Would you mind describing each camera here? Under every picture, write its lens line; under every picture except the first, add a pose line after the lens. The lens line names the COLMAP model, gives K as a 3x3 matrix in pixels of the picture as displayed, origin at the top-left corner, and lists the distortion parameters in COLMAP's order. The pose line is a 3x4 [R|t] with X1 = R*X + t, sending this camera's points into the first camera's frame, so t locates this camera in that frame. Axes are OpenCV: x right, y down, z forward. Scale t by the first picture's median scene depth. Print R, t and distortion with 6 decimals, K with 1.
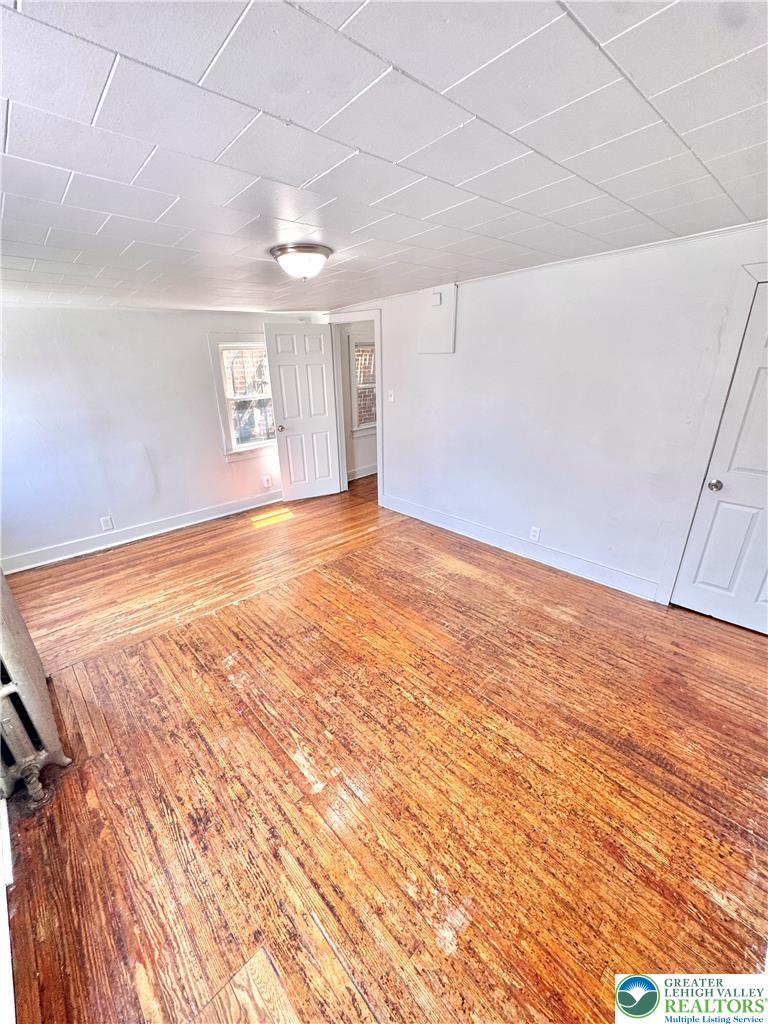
lens RADIAL K [[409.2, 0, 383.3], [0, 409.2, 515.7], [0, 0, 1]] dist [-0.002857, 0.000183]
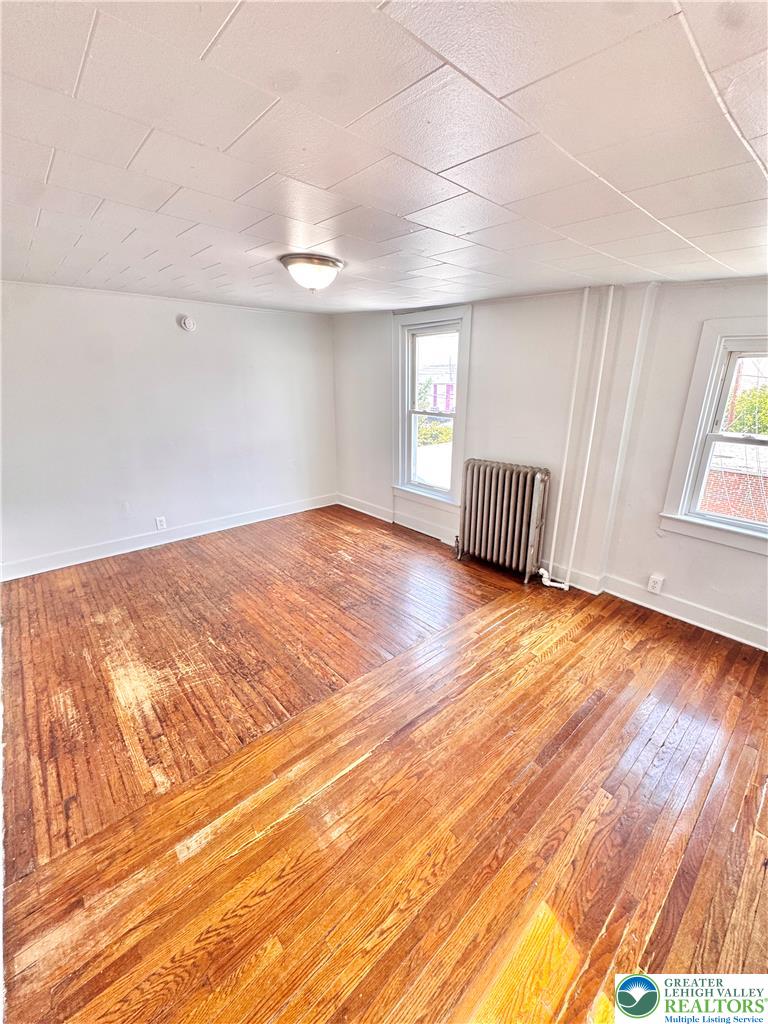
lens RADIAL K [[409.2, 0, 385.7], [0, 409.2, 512.0], [0, 0, 1]] dist [-0.002857, 0.000183]
pose [[-0.999268, 0.007174, 0.037587, -0.303980], [0.029659, 0.765864, 0.642318, -0.606665], [-0.024179, 0.642962, -0.765516, 1.576962]]
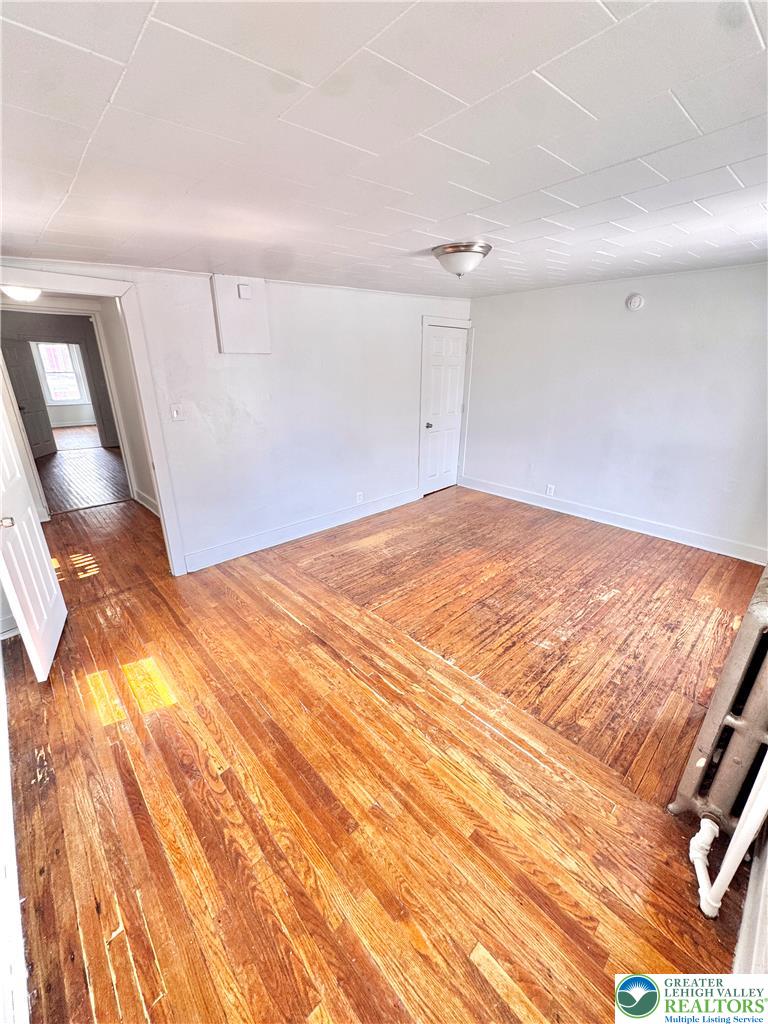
lens RADIAL K [[409.2, 0, 386.2], [0, 409.2, 514.4], [0, 0, 1]] dist [-0.002857, 0.000183]
pose [[0.004067, -0.334124, 0.942520, -1.040452], [0.369314, 0.876396, 0.309089, -0.334801], [-0.929296, 0.346829, 0.126961, 0.947361]]
